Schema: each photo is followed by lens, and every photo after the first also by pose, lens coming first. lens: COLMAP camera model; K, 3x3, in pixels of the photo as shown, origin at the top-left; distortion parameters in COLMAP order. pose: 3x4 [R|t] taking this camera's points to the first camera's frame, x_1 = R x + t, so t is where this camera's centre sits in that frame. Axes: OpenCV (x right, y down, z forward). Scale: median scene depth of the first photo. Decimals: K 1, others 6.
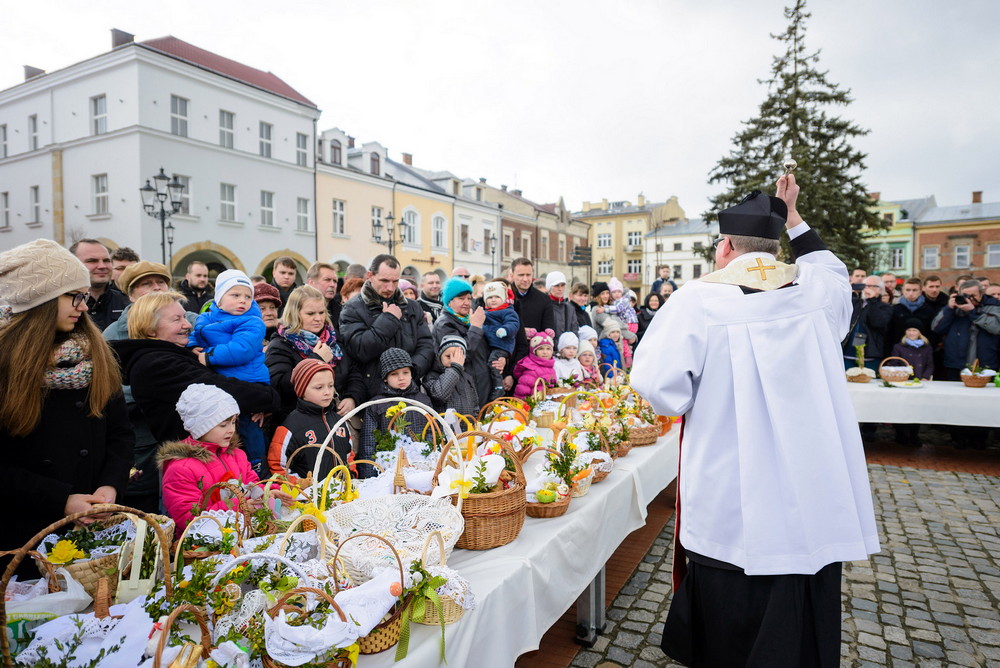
lens RADIAL K [[644.5, 0, 500.0], [0, 644.5, 334.0], [0, 0, 1]] dist [-0.006876, 0.001840]
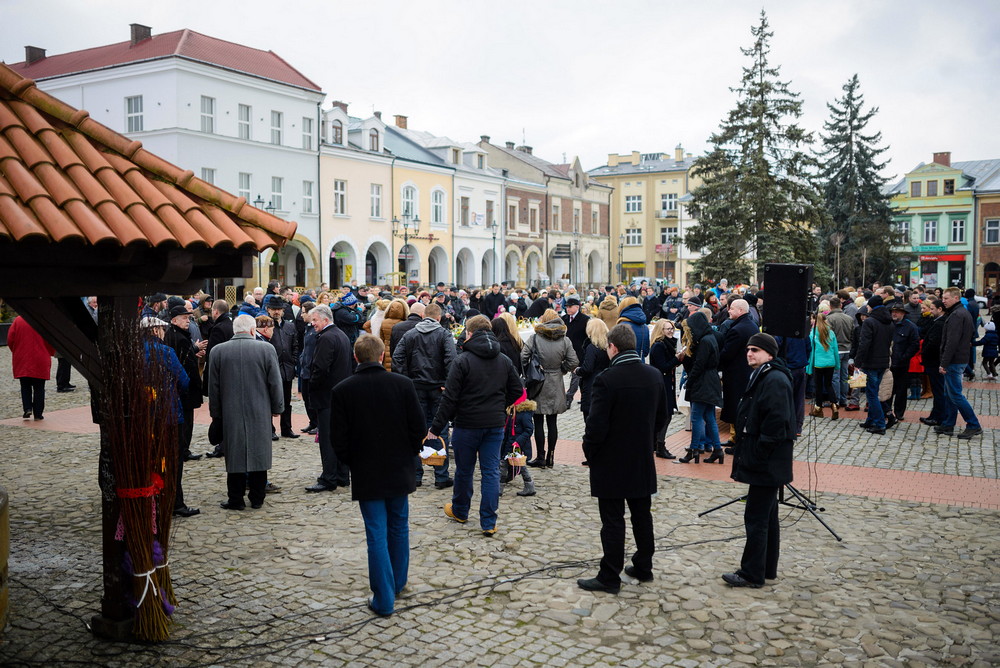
lens RADIAL K [[927.0, 0, 500.0], [0, 927.0, 334.0], [0, 0, 1]] dist [-0.032798, 0.001294]
pose [[0.999944, 0.001887, -0.010384, 0.009899], [-0.001732, 0.999886, 0.015004, 0.006179], [0.010411, -0.014985, 0.999834, -0.358680]]
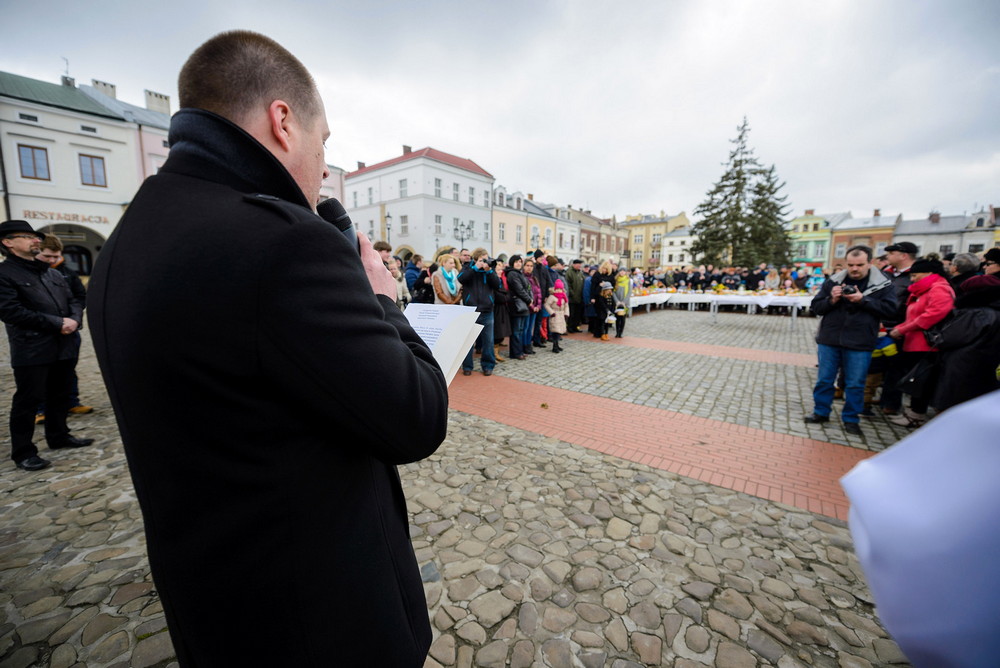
lens RADIAL K [[391.8, 0, 500.0], [0, 391.8, 334.0], [0, 0, 1]] dist [-0.022890, -0.000200]
pose [[0.984867, 0.031966, -0.170340, -0.030238], [-0.014782, 0.994755, 0.101209, 0.011855], [0.172682, -0.097159, 0.980174, -0.199494]]
